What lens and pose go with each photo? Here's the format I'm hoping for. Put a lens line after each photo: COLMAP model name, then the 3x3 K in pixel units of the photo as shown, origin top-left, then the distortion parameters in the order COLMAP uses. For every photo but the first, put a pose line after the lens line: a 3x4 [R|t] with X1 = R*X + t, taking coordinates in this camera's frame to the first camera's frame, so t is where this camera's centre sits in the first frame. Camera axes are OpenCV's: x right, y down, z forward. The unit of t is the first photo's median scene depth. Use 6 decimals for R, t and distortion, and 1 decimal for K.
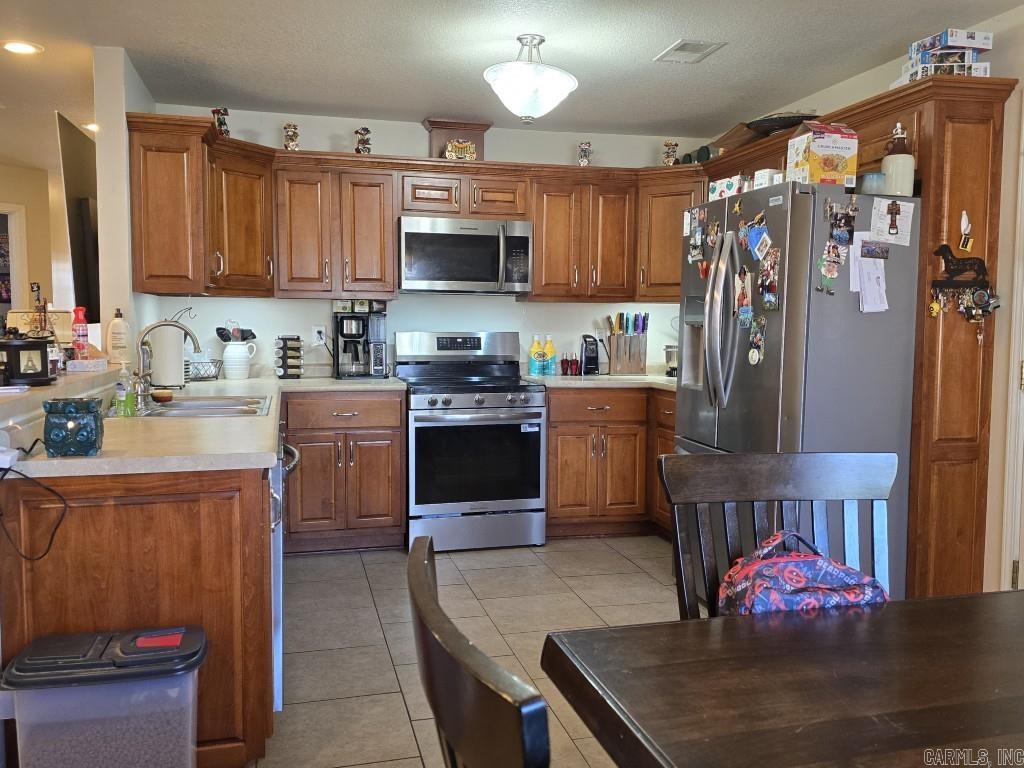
lens RADIAL K [[886.7, 0, 513.7], [0, 886.7, 387.1], [0, 0, 1]] dist [0.099845, -0.133224]
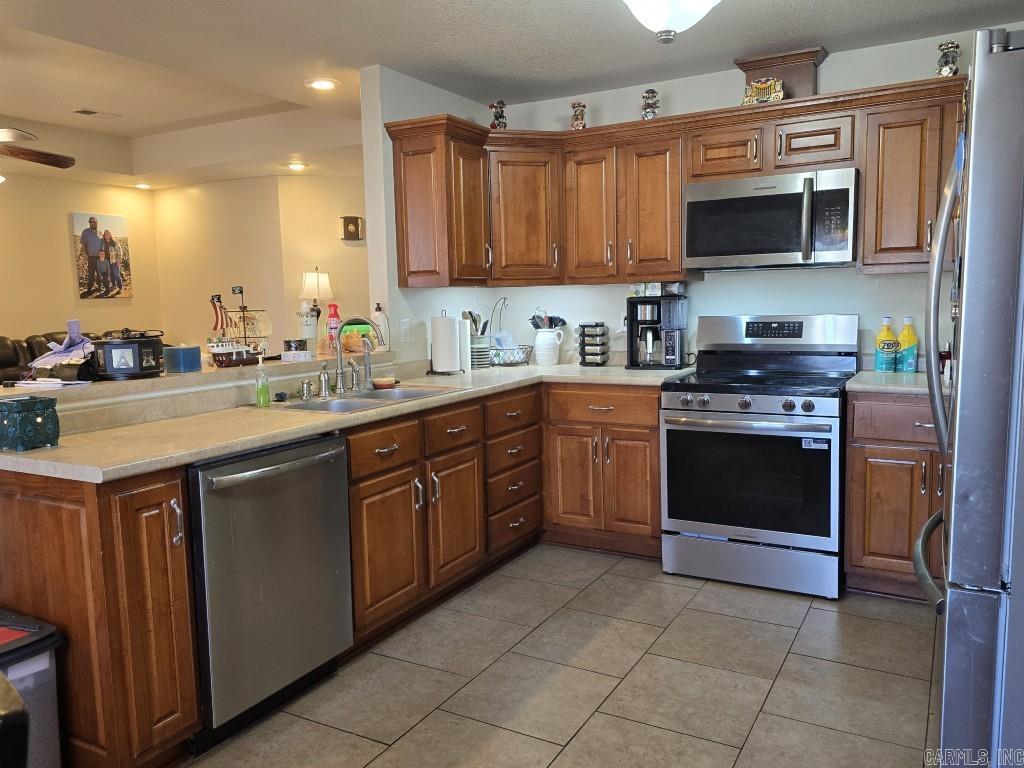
lens RADIAL K [[781.9, 0, 513.0], [0, 781.9, 380.1], [0, 0, 1]] dist [0.098303, -0.120902]
pose [[0.721184, 0.049618, -0.690965, 0.355993], [-0.024853, 0.998643, 0.045772, -0.039484], [0.692298, -0.015838, 0.721438, 0.397924]]
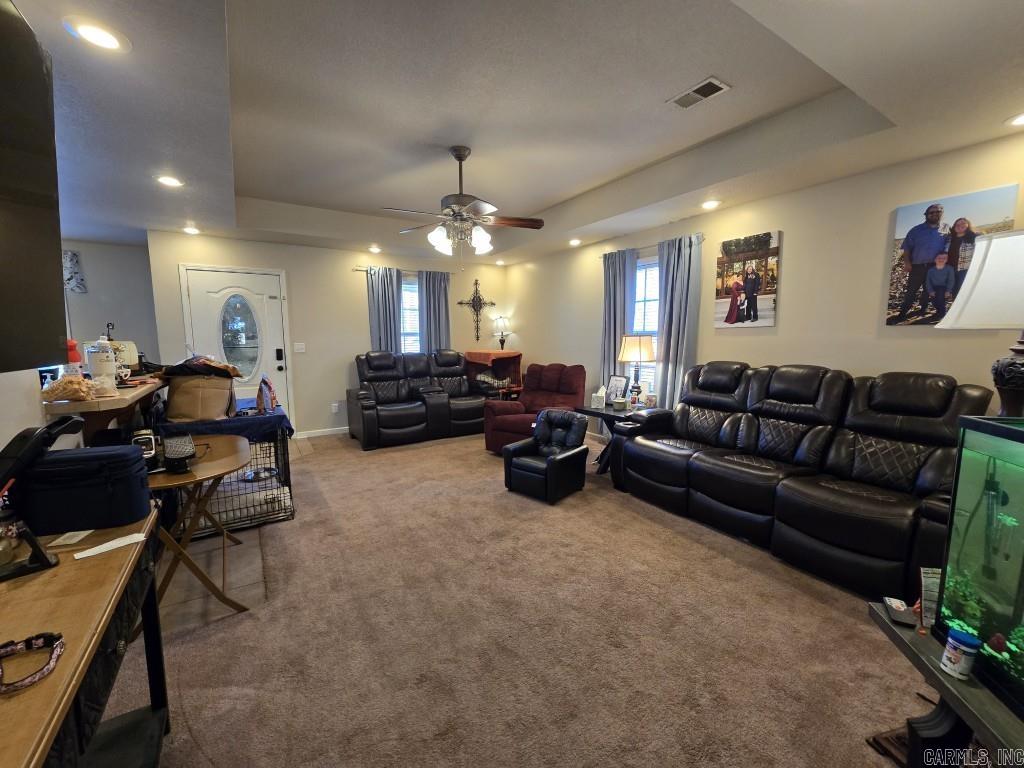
lens RADIAL K [[417.3, 0, 507.5], [0, 417.3, 388.9], [0, 0, 1]] dist [-0.003014, -0.000271]
pose [[-0.951093, 0.034689, -0.306951, -0.744372], [-0.029269, 0.979084, 0.201339, -0.132014], [0.307515, 0.200477, -0.930185, 1.475698]]
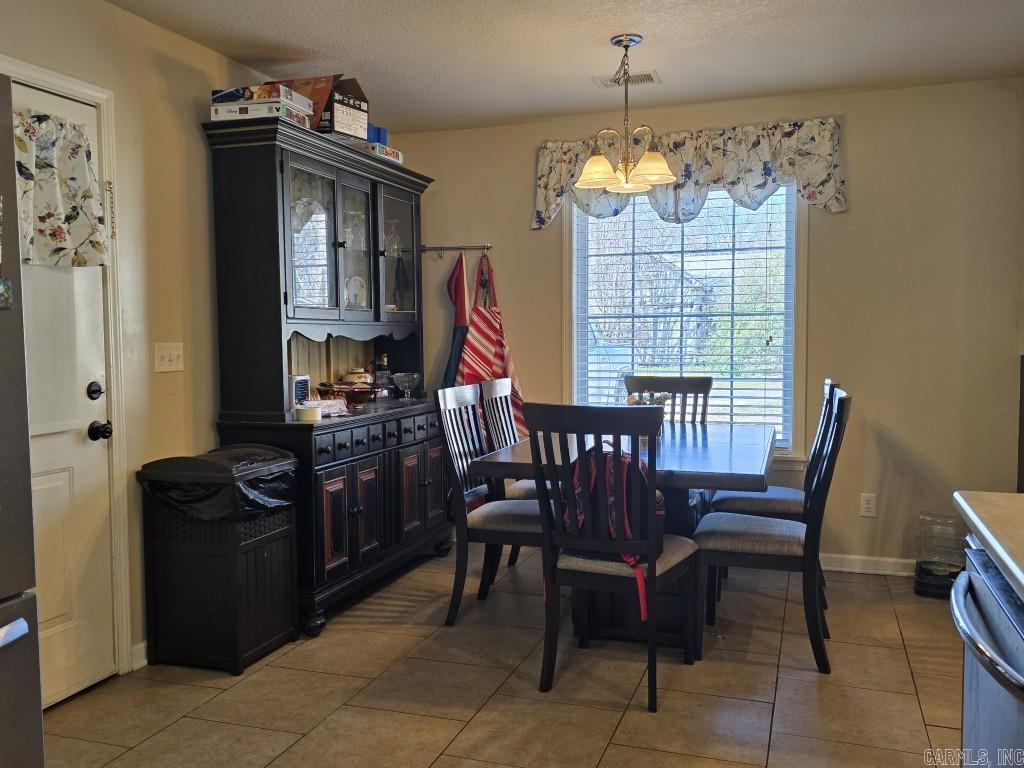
lens RADIAL K [[886.7, 0, 513.7], [0, 886.7, 387.1], [0, 0, 1]] dist [0.099845, -0.133224]
pose [[-0.837817, -0.034582, 0.544855, -0.211238], [0.045993, 0.989973, 0.133556, -0.080545], [-0.544011, 0.136956, -0.827826, 1.061919]]
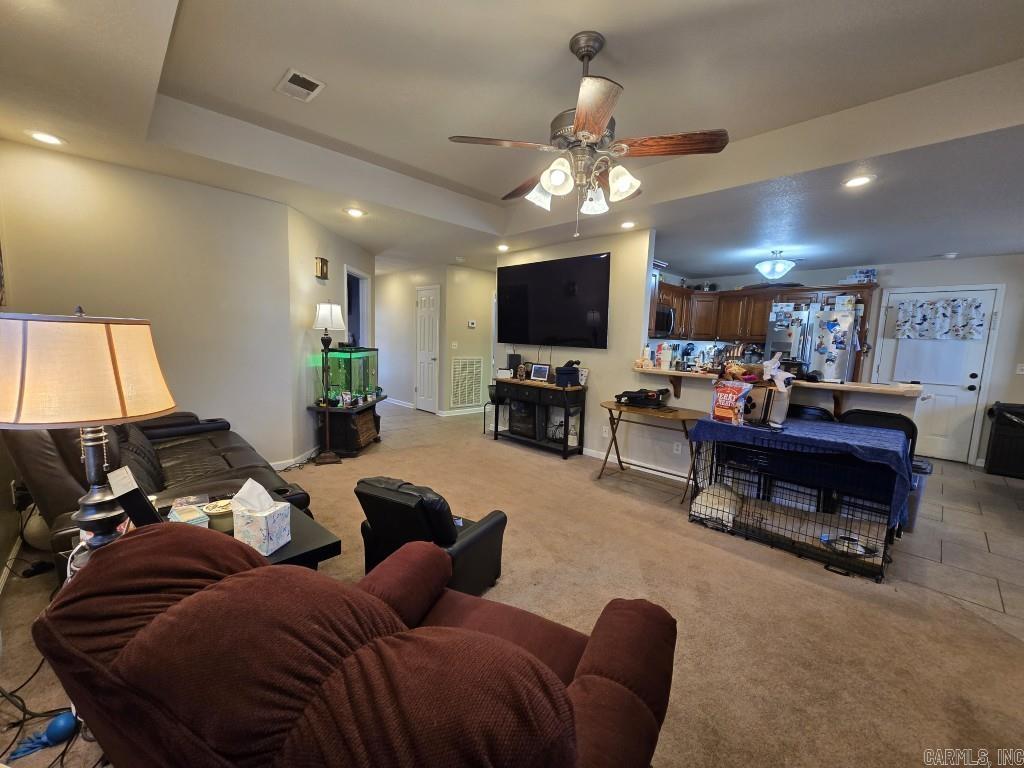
lens RADIAL K [[420.8, 0, 507.3], [0, 420.8, 387.7], [0, 0, 1]] dist [-0.002307, -0.000366]
pose [[0.867835, -0.033838, 0.495700, -1.256036], [0.010172, 0.998679, 0.050364, -0.031467], [-0.496749, -0.038665, 0.867033, 0.235704]]
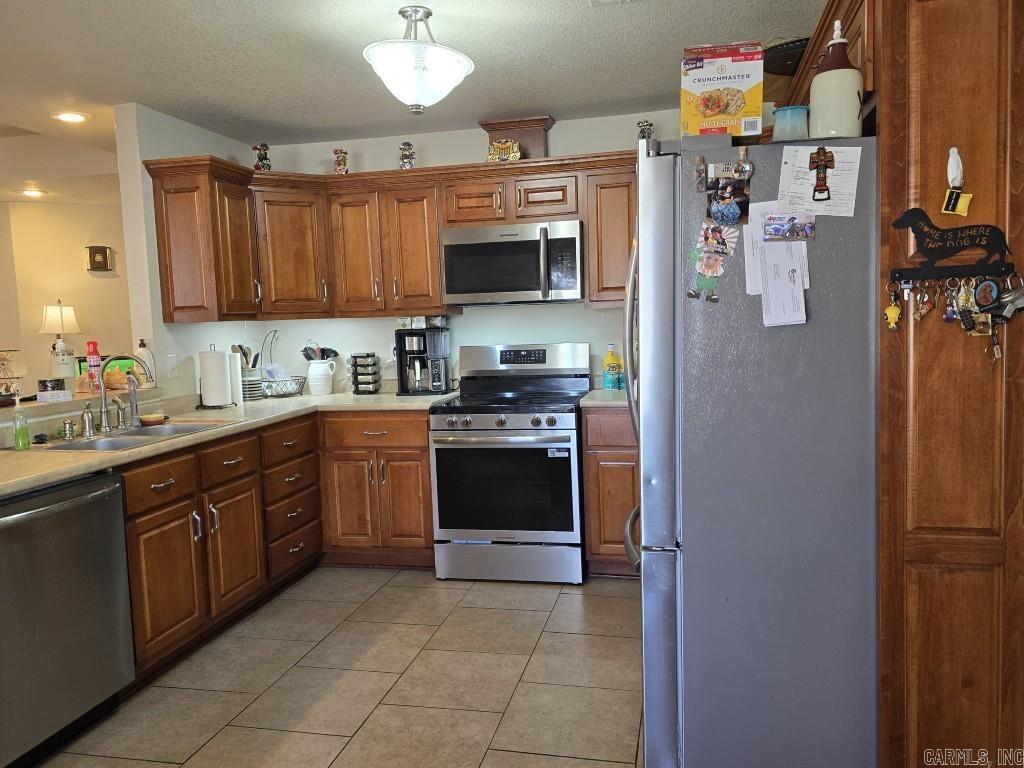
lens RADIAL K [[776.6, 0, 508.7], [0, 776.6, 389.0], [0, 0, 1]] dist [0.092227, -0.109299]
pose [[0.887332, 0.003634, -0.461117, 0.401809], [0.006641, 0.999765, 0.020658, -0.041929], [0.461084, -0.021392, 0.887099, 0.336579]]
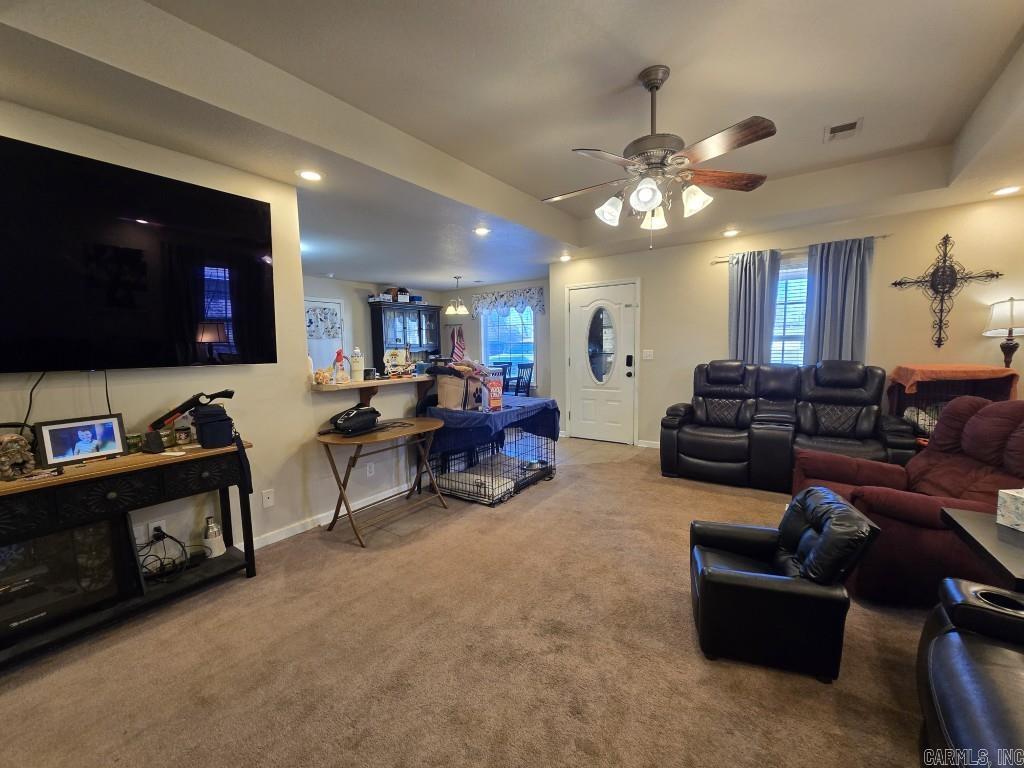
lens RADIAL K [[420.8, 0, 507.3], [0, 420.8, 387.7], [0, 0, 1]] dist [-0.002307, -0.000366]
pose [[-0.642085, -0.072007, 0.763244, -1.239614], [0.076094, 0.984677, 0.156912, -0.111295], [-0.762848, 0.158829, -0.626767, 1.186028]]
